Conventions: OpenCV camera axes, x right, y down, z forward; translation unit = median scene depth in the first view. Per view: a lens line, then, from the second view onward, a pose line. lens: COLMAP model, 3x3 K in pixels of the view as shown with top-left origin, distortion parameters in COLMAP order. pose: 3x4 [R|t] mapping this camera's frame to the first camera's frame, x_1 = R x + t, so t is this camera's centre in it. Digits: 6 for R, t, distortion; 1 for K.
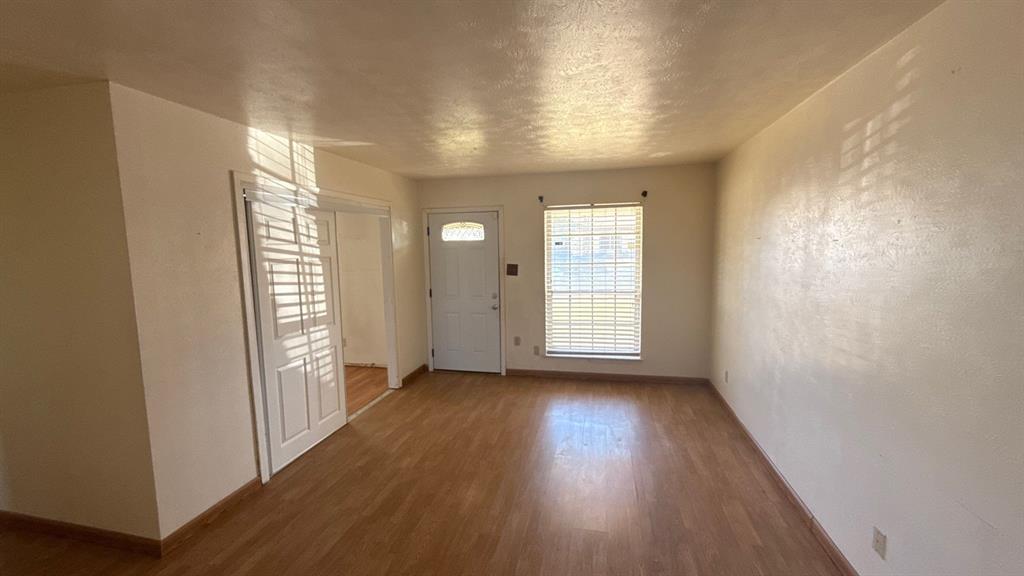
lens RADIAL K [[411.1, 0, 516.5], [0, 411.1, 288.6], [0, 0, 1]] dist [0.002270, 0.000214]
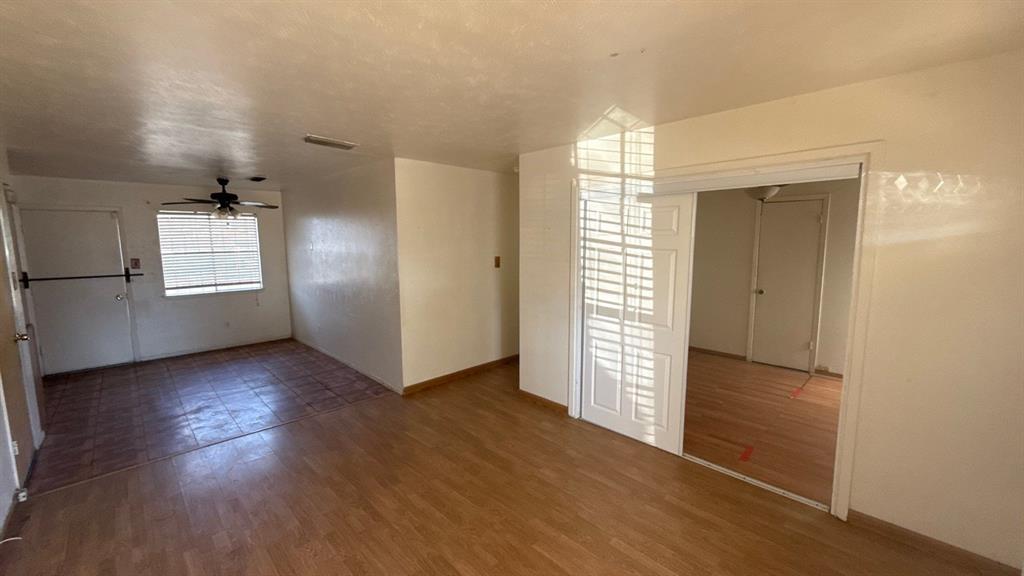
lens RADIAL K [[411.1, 0, 513.6], [0, 411.1, 298.1], [0, 0, 1]] dist [0.002270, 0.000214]
pose [[-0.551773, 0.148417, -0.820682, 0.441841], [-0.069336, 0.972468, 0.222484, -0.152661], [0.831107, 0.179663, -0.526291, 1.242681]]
